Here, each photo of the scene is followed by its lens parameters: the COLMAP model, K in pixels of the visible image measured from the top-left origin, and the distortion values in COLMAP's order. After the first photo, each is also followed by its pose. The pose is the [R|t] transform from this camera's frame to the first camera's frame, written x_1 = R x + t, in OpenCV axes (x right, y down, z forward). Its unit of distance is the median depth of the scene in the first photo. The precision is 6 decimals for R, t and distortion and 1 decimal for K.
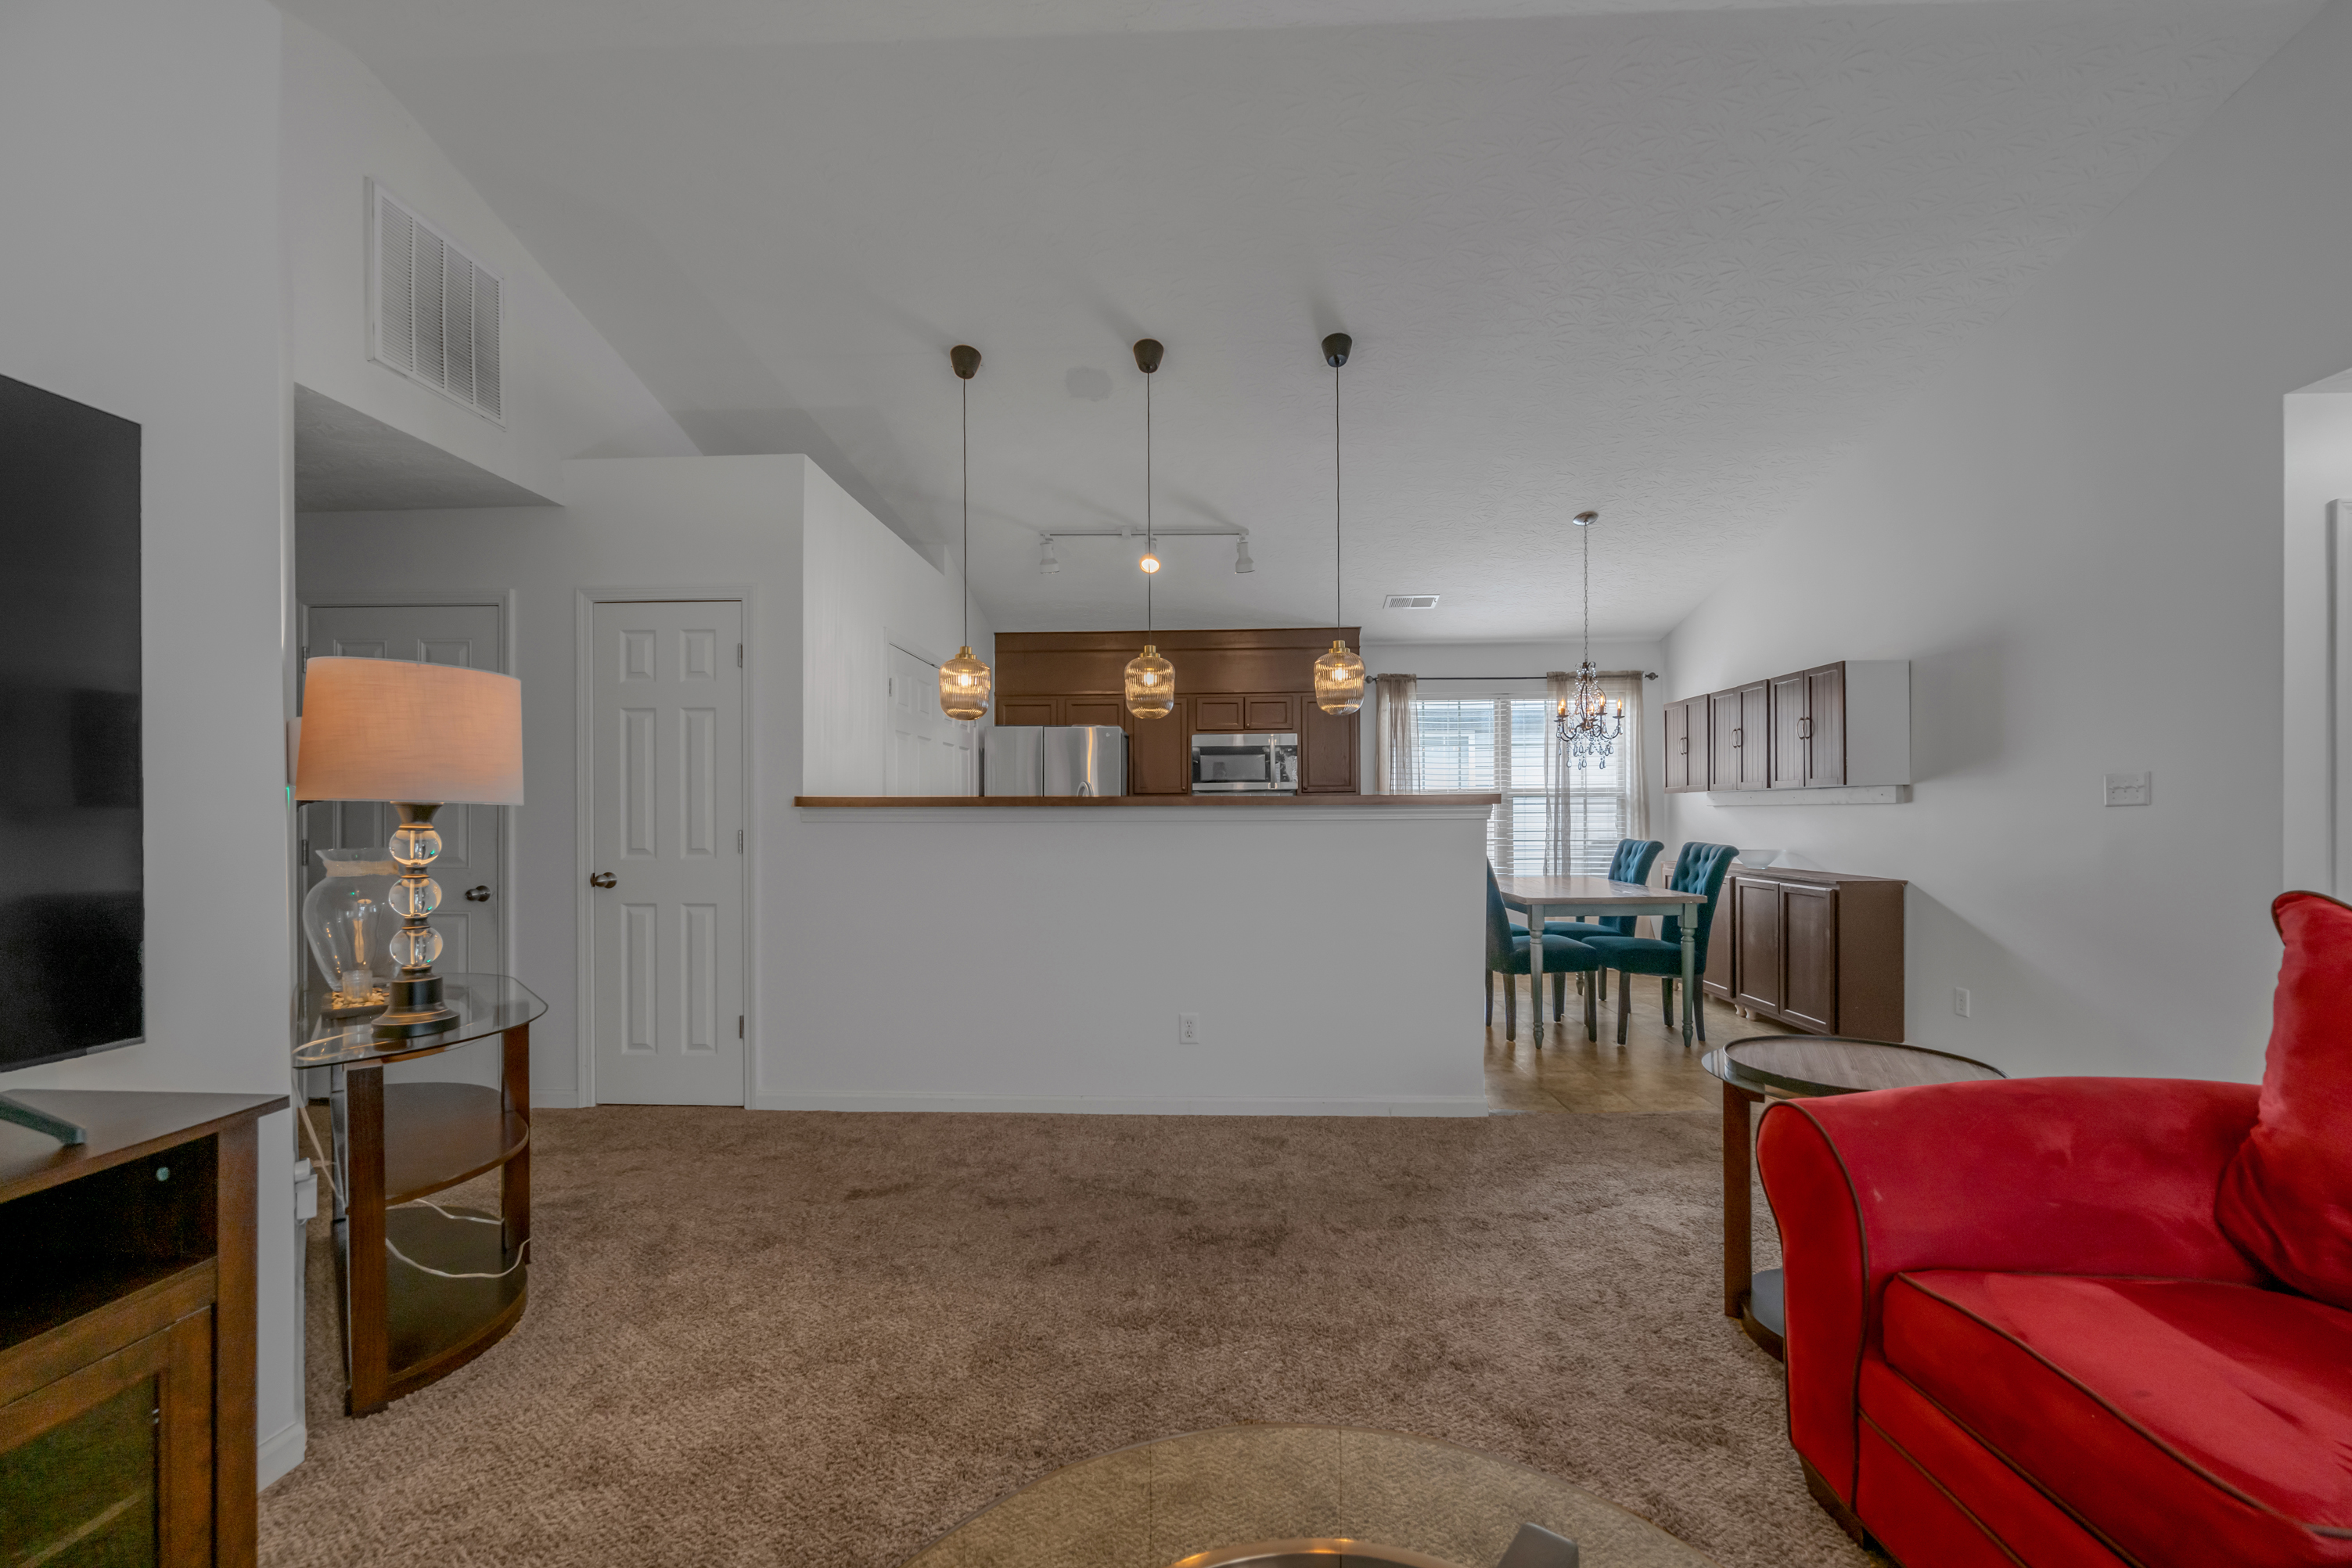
lens RADIAL K [[944.9, 0, 1202.0], [0, 944.9, 818.5], [0, 0, 1]] dist [-0.006674, 0.000909]
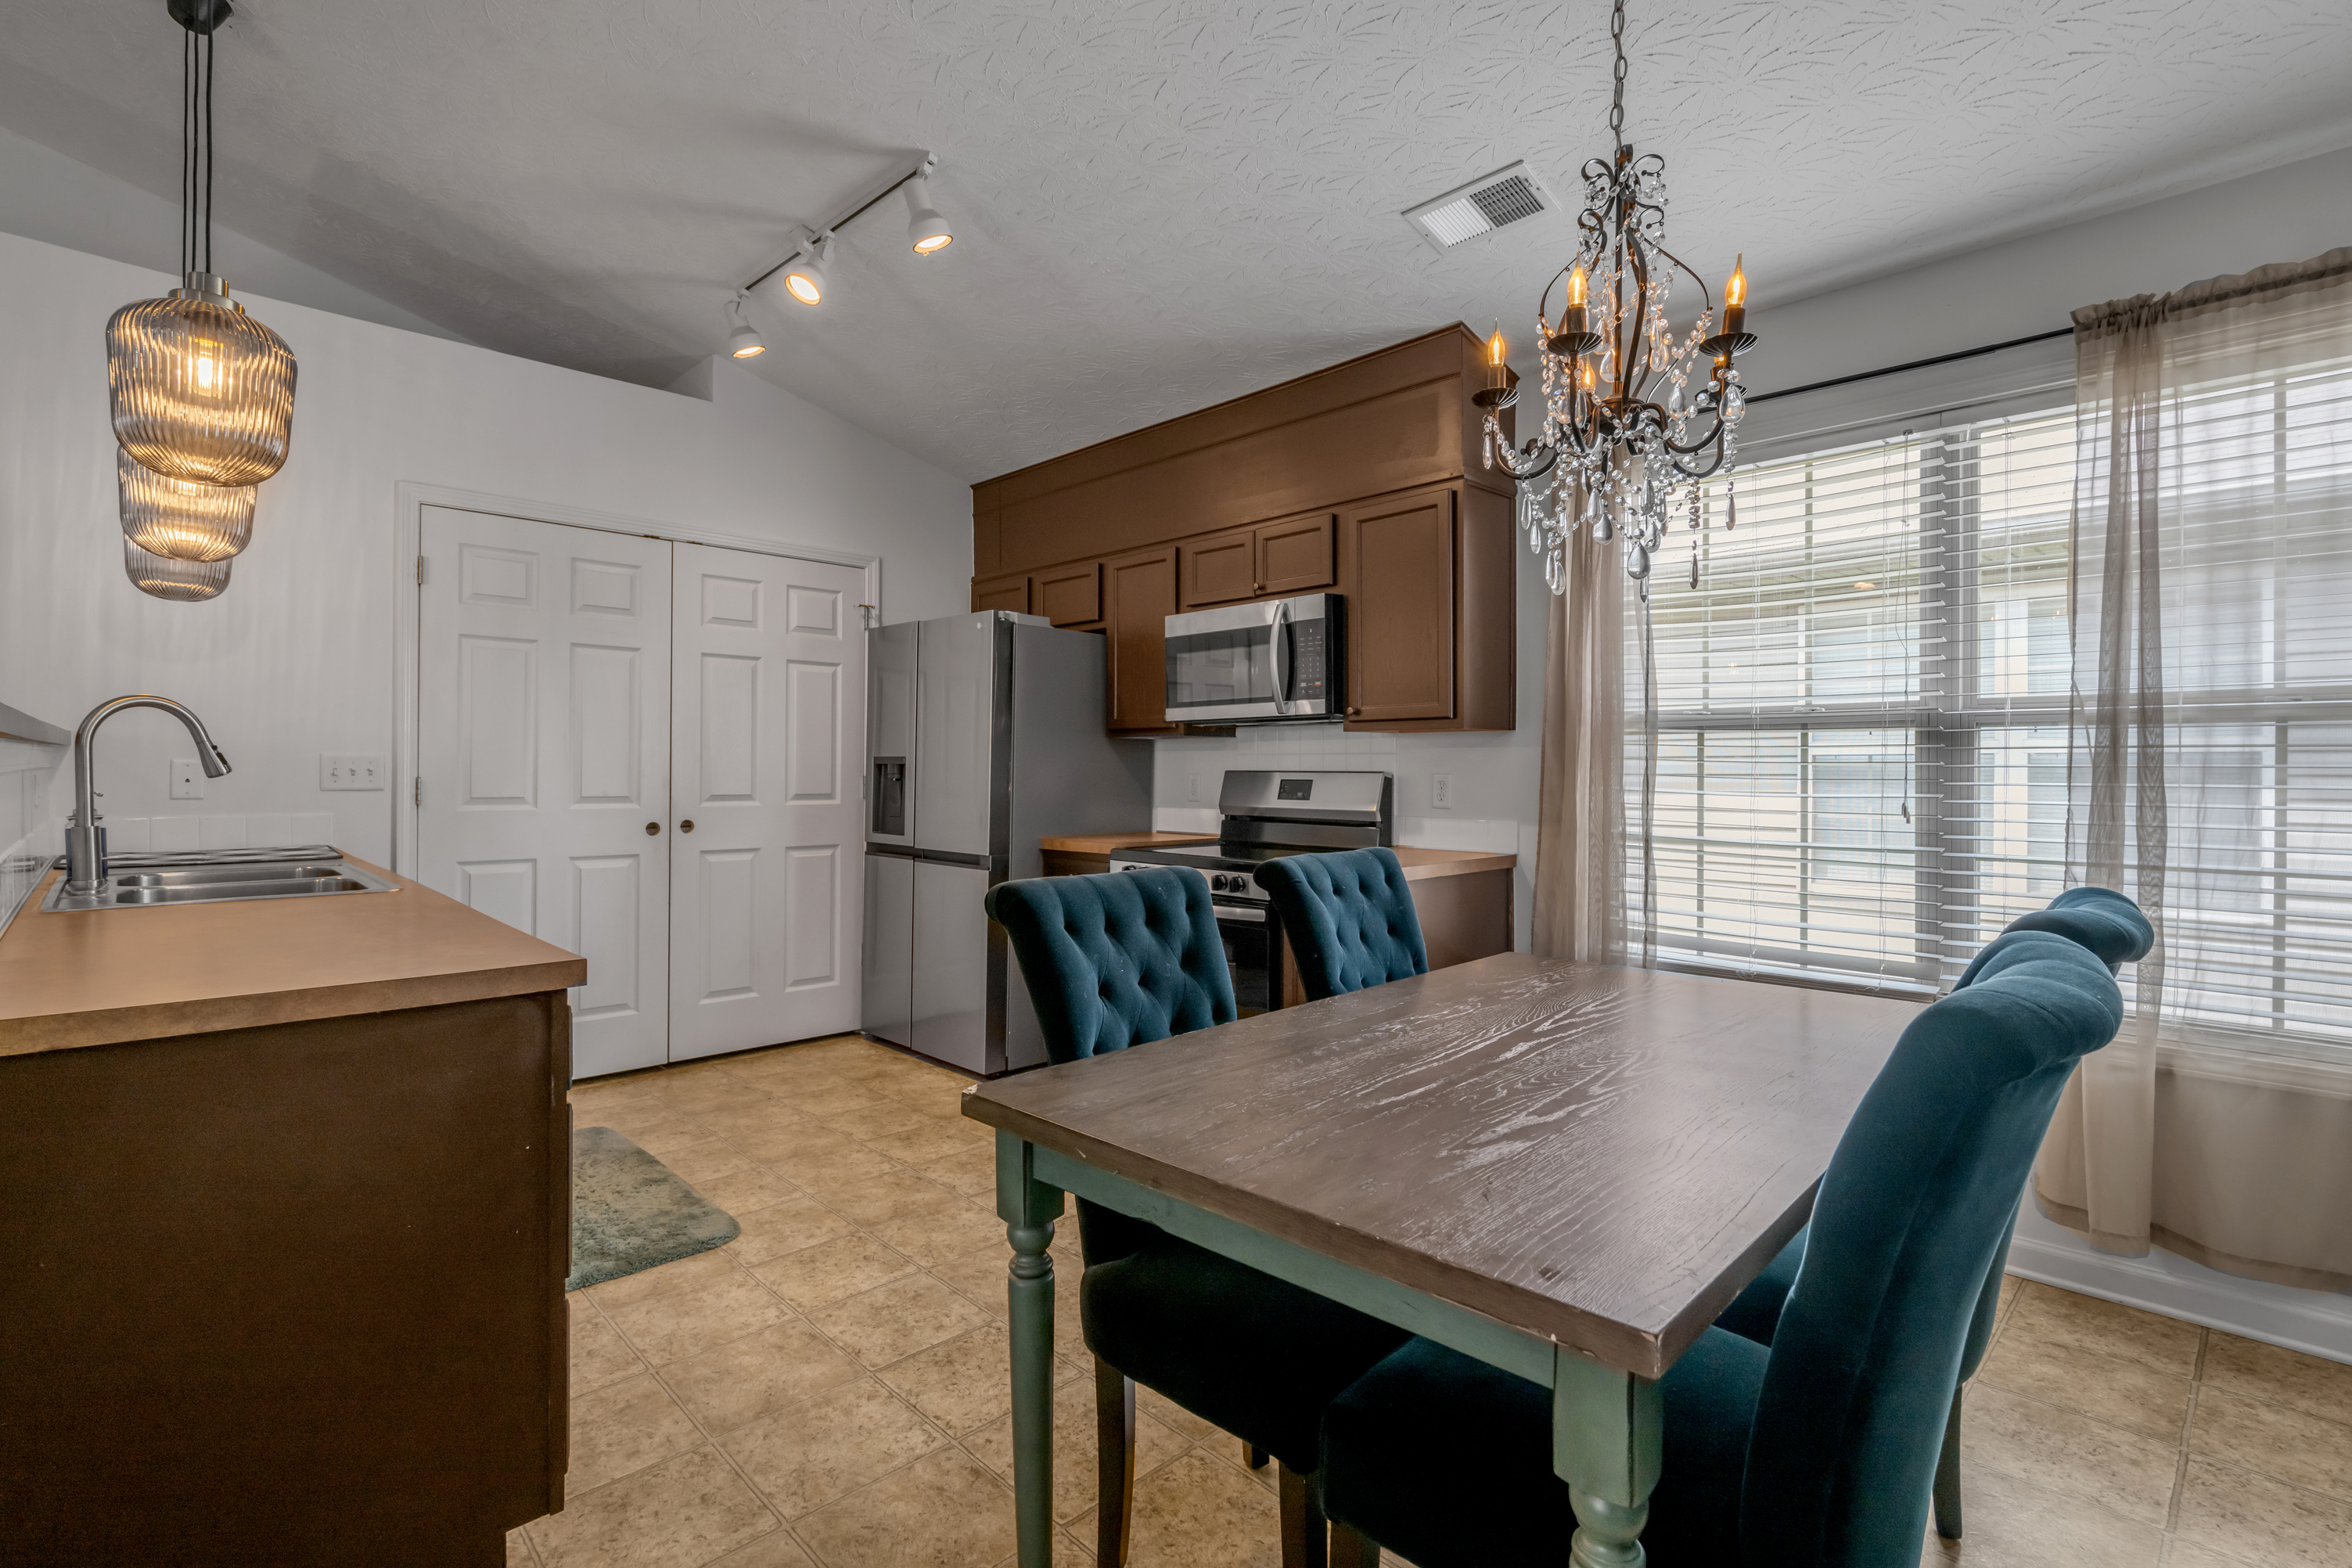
lens RADIAL K [[1094.7, 0, 1191.3], [0, 1094.7, 772.3], [0, 0, 1]] dist [-0.008992, 0.001788]
pose [[0.720040, 0.012876, -0.693814, 0.754251], [-0.015580, 0.999876, 0.002387, -0.006973], [0.693758, 0.009090, 0.720151, 1.032953]]
